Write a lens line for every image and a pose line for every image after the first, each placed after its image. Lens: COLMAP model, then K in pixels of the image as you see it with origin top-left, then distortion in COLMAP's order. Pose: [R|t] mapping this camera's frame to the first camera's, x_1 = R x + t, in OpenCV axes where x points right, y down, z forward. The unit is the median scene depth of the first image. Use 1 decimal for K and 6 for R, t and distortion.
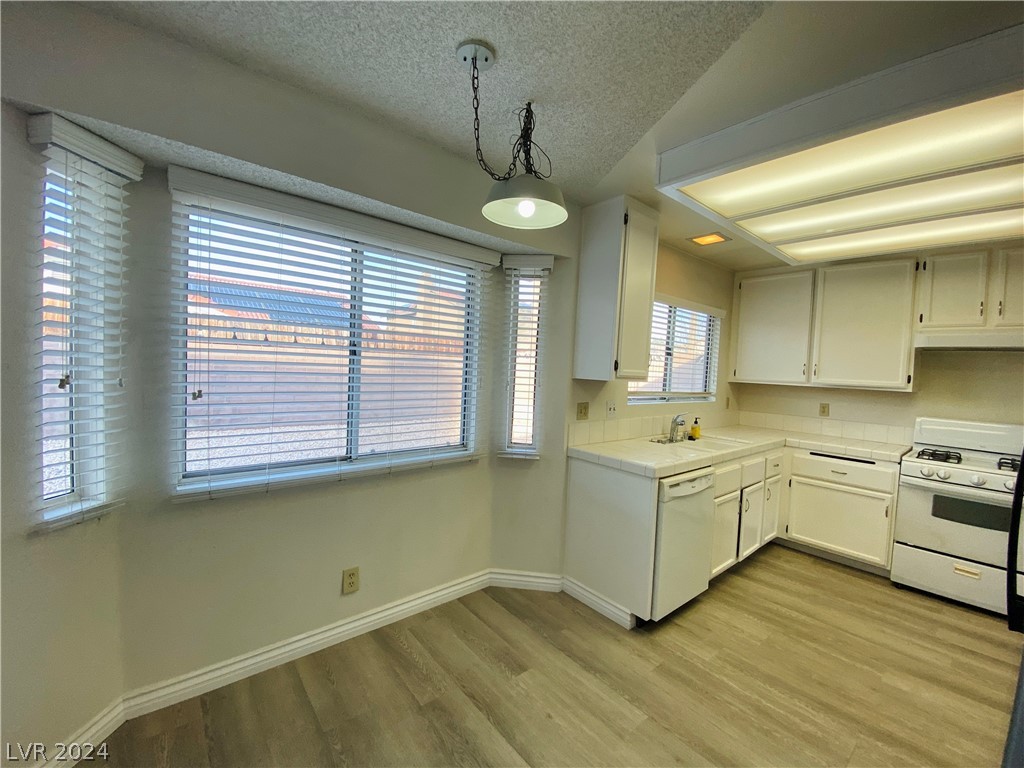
lens RADIAL K [[416.9, 0, 512.0], [0, 416.9, 384.0], [0, 0, 1]] dist [0.017198, -0.017415]
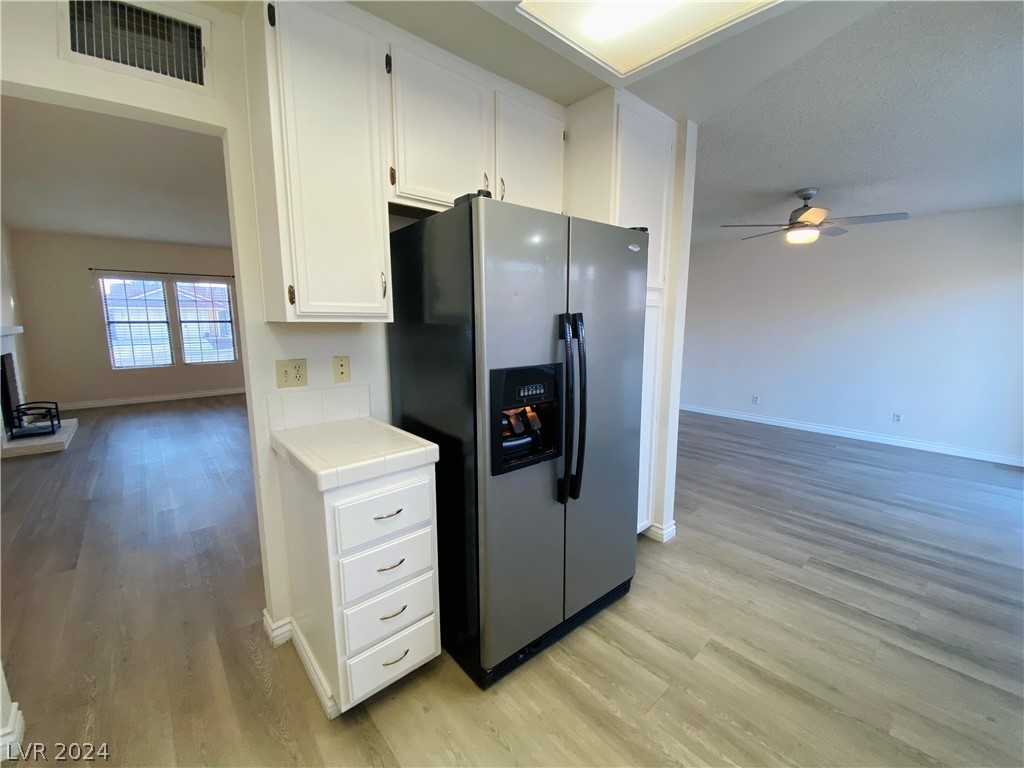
lens RADIAL K [[416.9, 0, 512.0], [0, 416.9, 384.0], [0, 0, 1]] dist [0.017198, -0.017415]
pose [[-0.998818, -0.040244, -0.027248, 0.701053], [-0.044836, 0.979367, 0.197052, 0.007566], [0.018755, 0.198041, -0.980014, 1.033991]]
